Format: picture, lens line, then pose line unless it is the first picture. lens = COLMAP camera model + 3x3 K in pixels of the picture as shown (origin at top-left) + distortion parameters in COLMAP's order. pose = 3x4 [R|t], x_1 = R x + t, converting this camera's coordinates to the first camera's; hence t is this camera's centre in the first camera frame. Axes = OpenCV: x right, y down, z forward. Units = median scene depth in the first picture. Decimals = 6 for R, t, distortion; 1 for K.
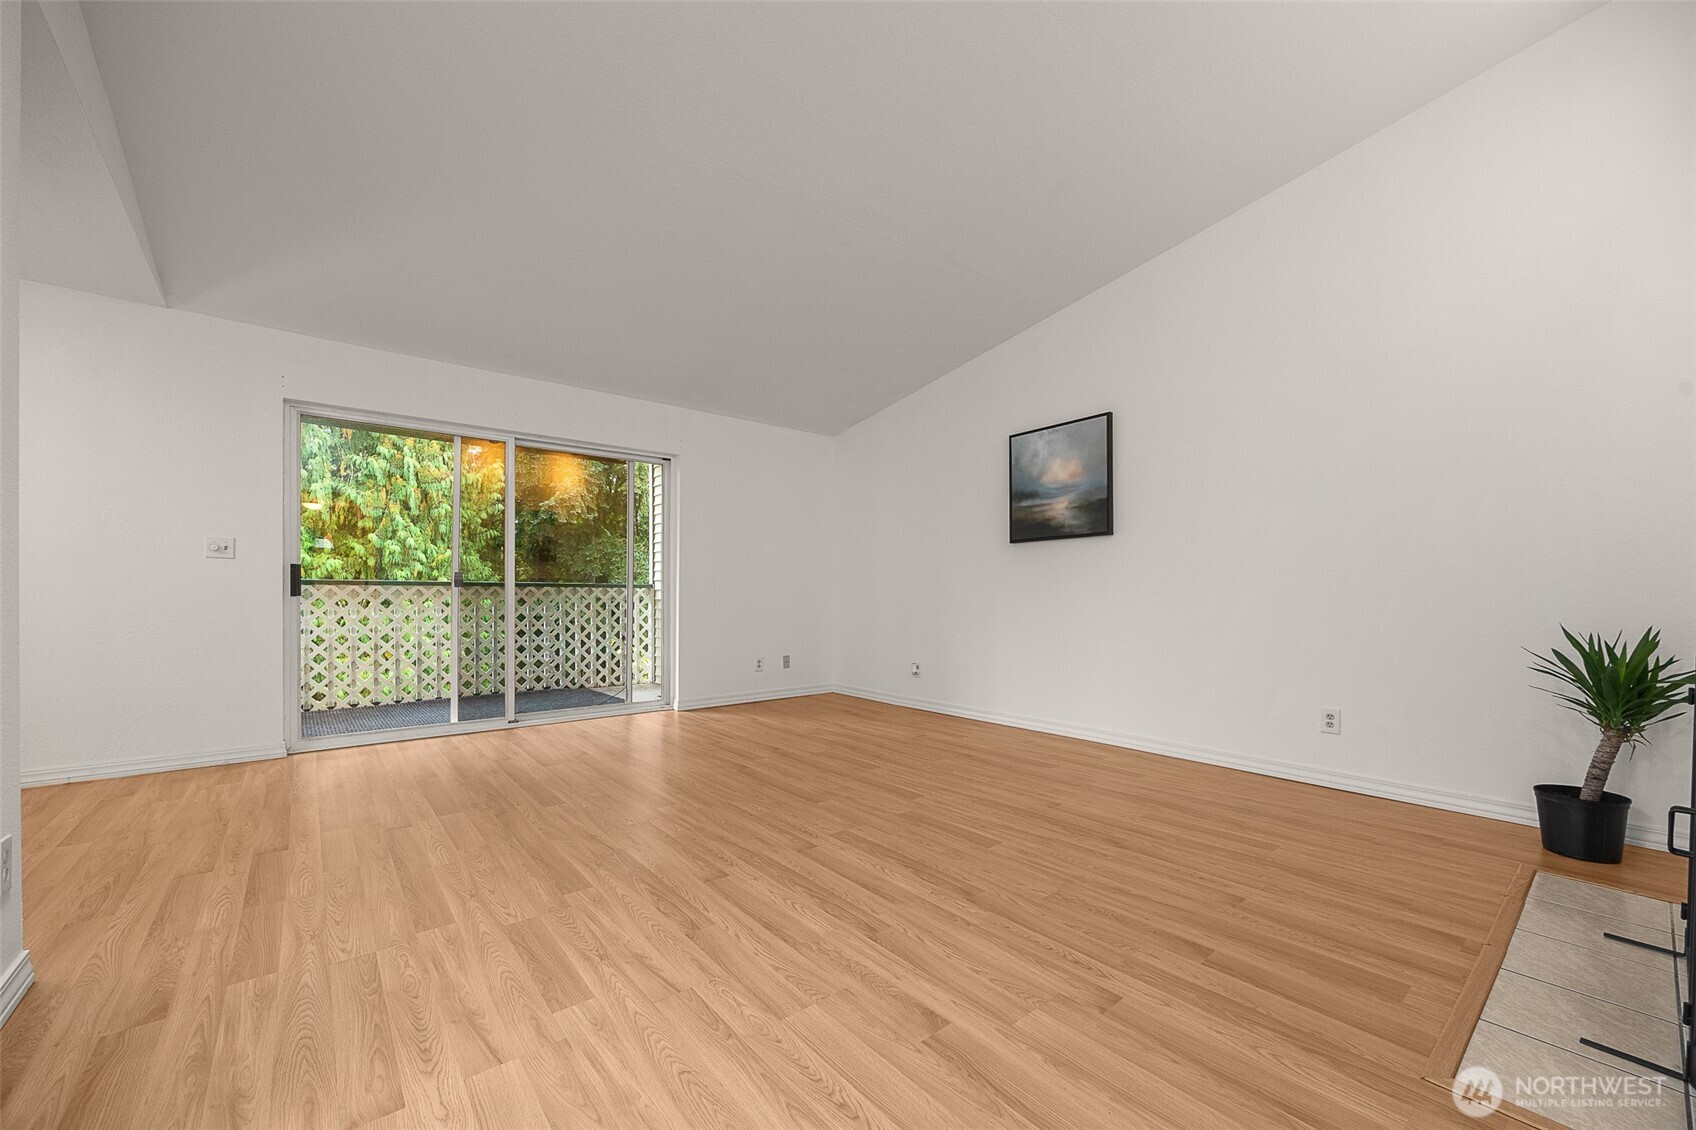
lens RADIAL K [[659.7, 0, 856.1], [0, 659.7, 598.9], [0, 0, 1]] dist [-0.001587, -0.000095]
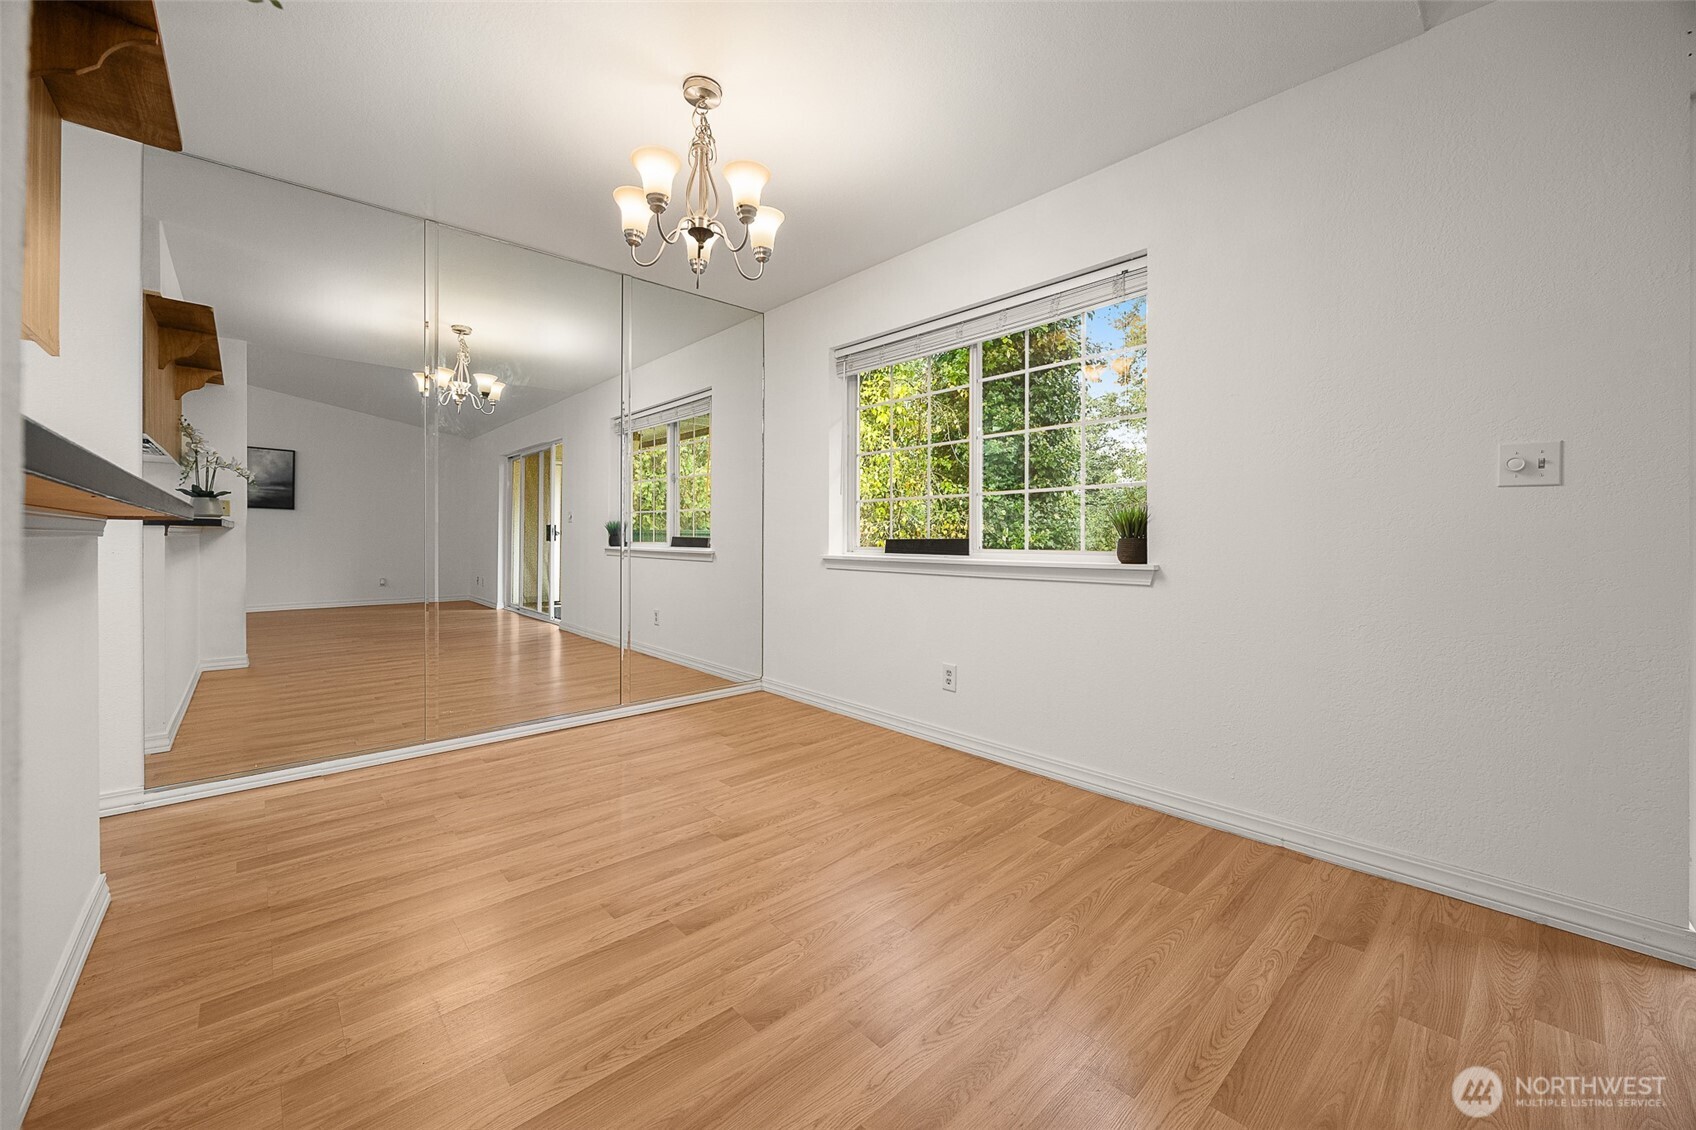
lens RADIAL K [[659.7, 0, 831.0], [0, 659.7, 523.0], [0, 0, 1]] dist [-0.001587, -0.000095]
pose [[0.020812, -0.027829, -0.999396, -0.407027], [-0.009937, 0.999557, -0.028040, -0.014273], [0.999734, 0.010514, 0.020526, 0.394220]]
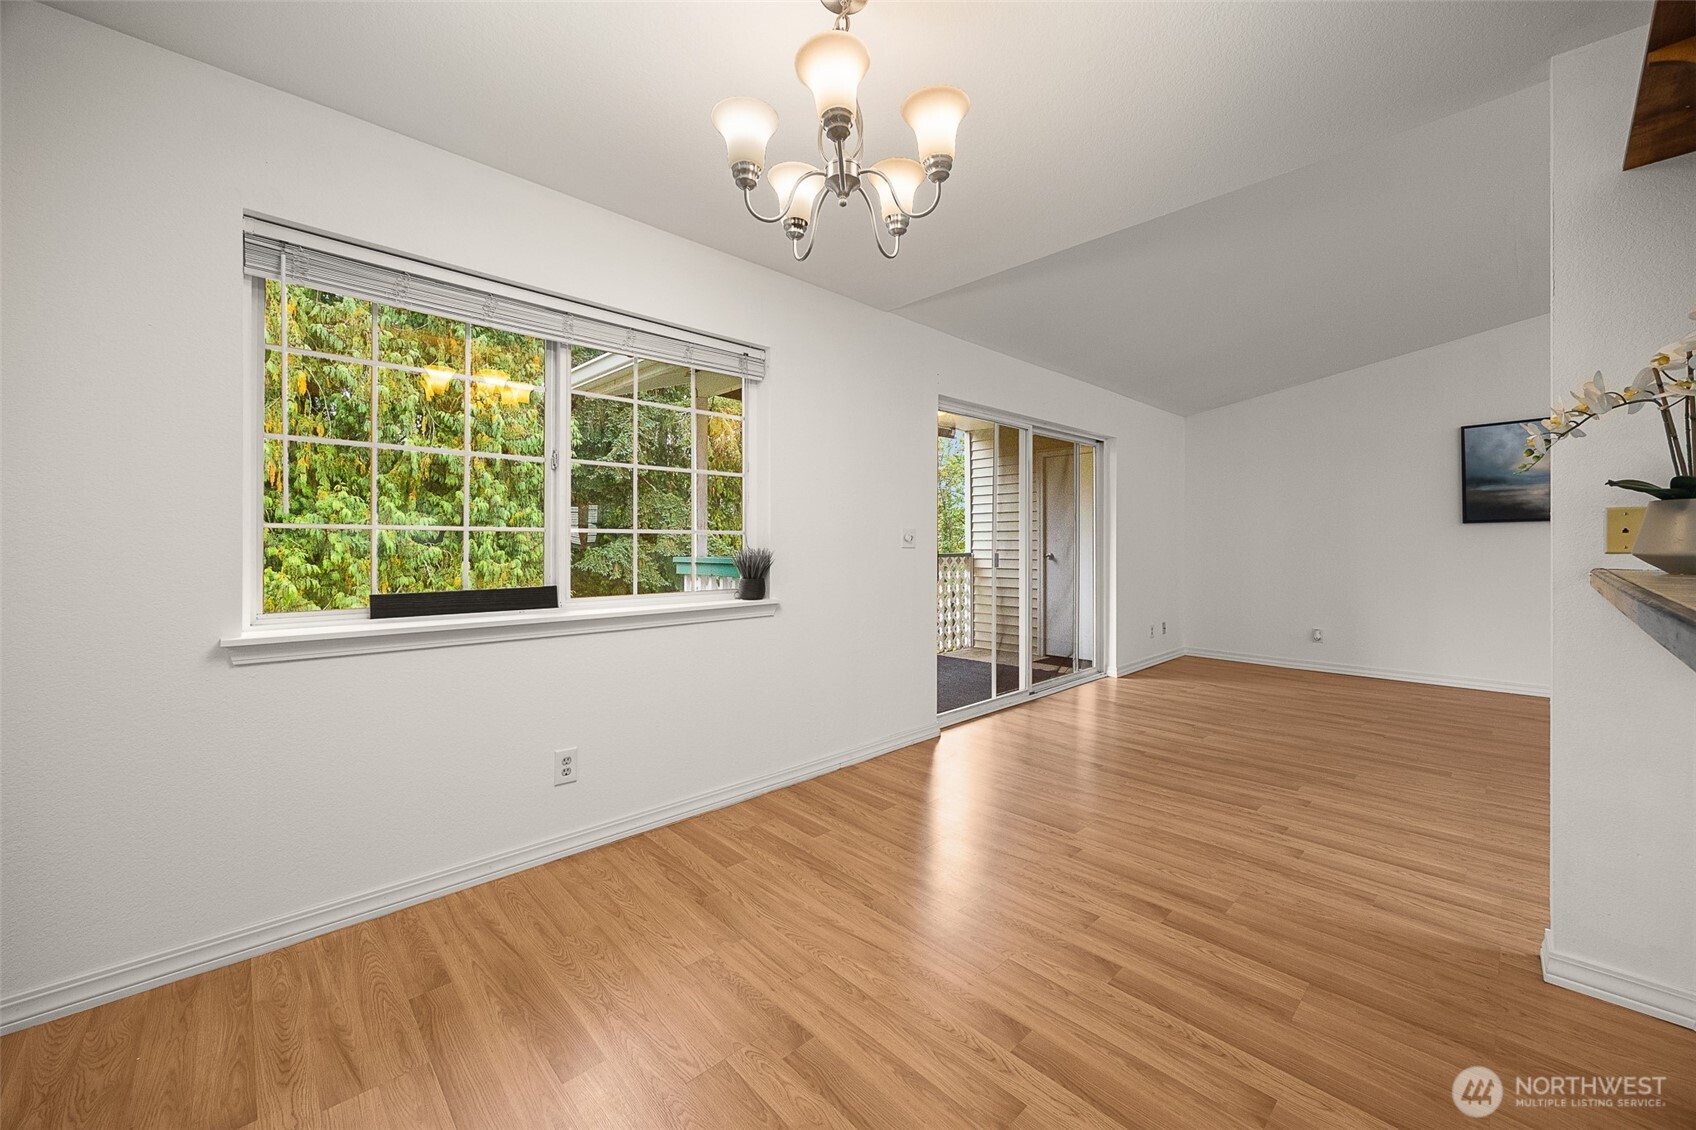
lens RADIAL K [[659.7, 0, 865.6], [0, 659.7, 533.6], [0, 0, 1]] dist [-0.001587, -0.000095]
pose [[0.997213, -0.004067, 0.074498, -0.907111], [0.005662, 0.999759, -0.021220, -0.051614], [-0.074394, 0.021583, 0.996995, -0.034890]]
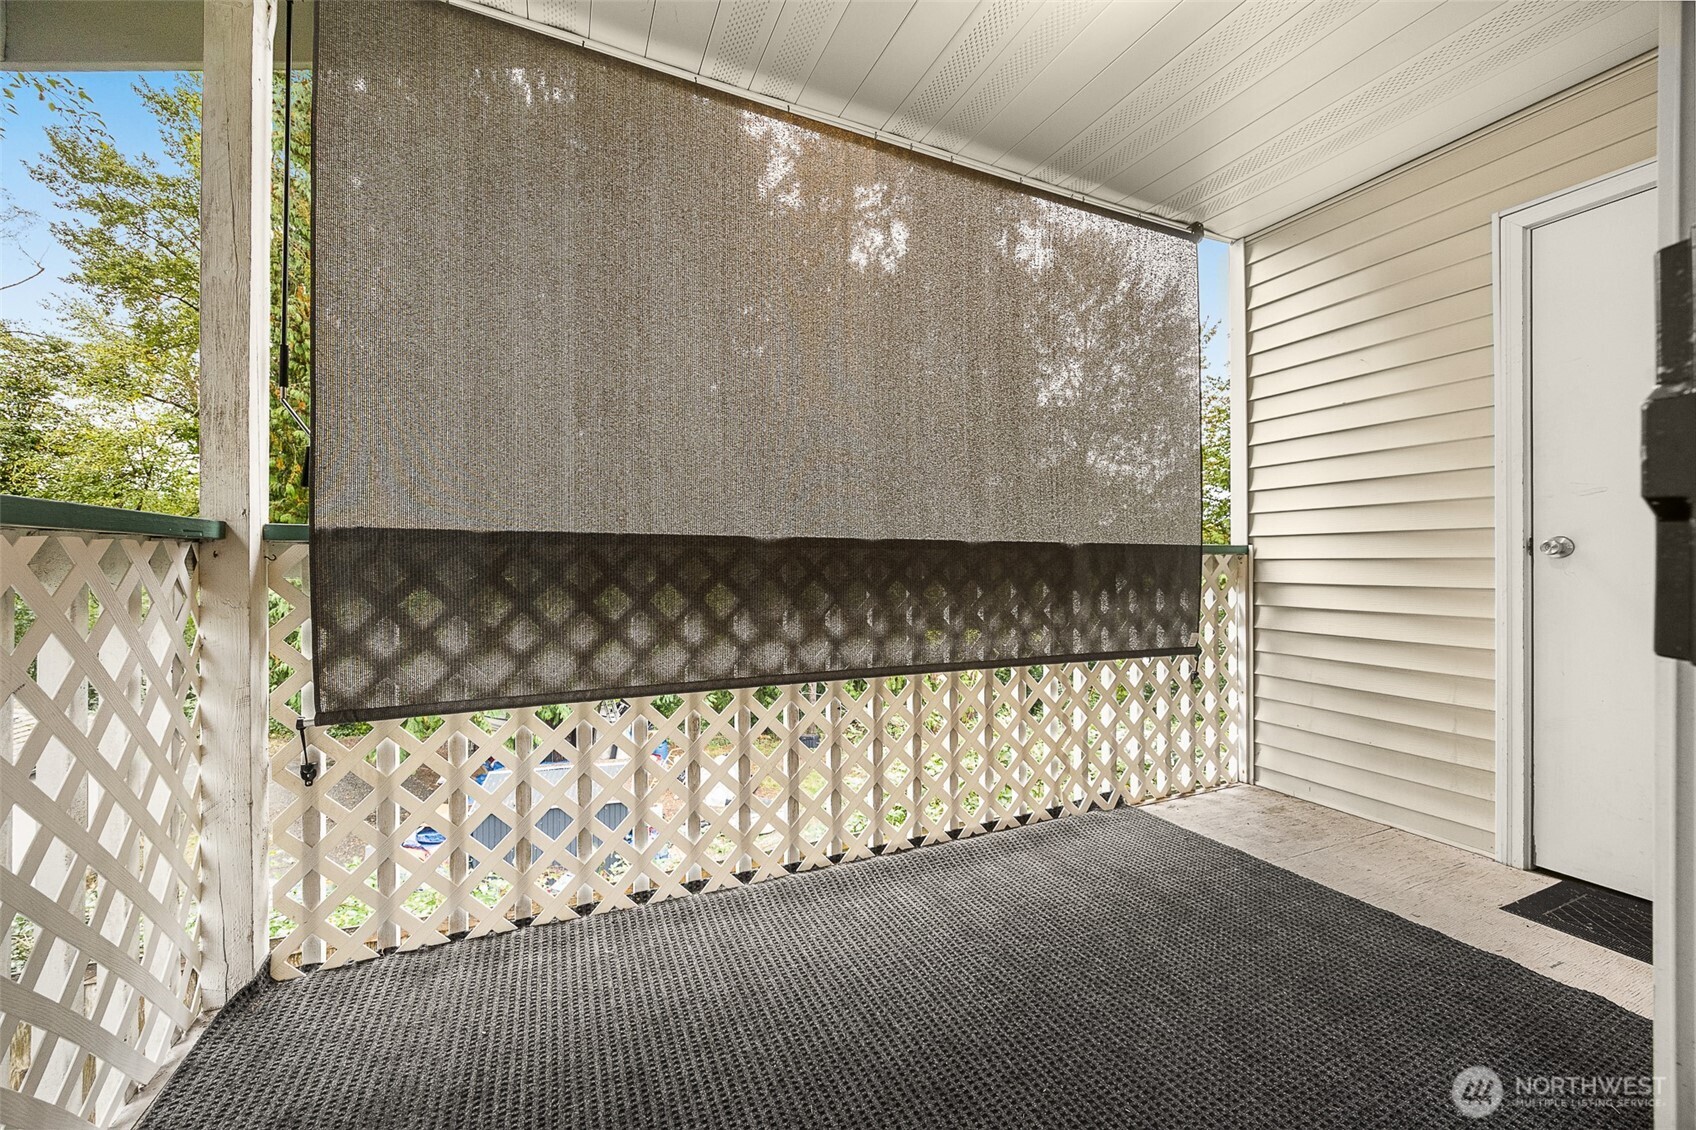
lens RADIAL K [[659.7, 0, 849.7], [0, 659.7, 564.8], [0, 0, 1]] dist [-0.001587, -0.000095]
pose [[0.961487, -0.006386, -0.274777, -0.714193], [0.003390, 0.999930, -0.011377, -0.009824], [0.274830, 0.010007, 0.961441, 0.888320]]
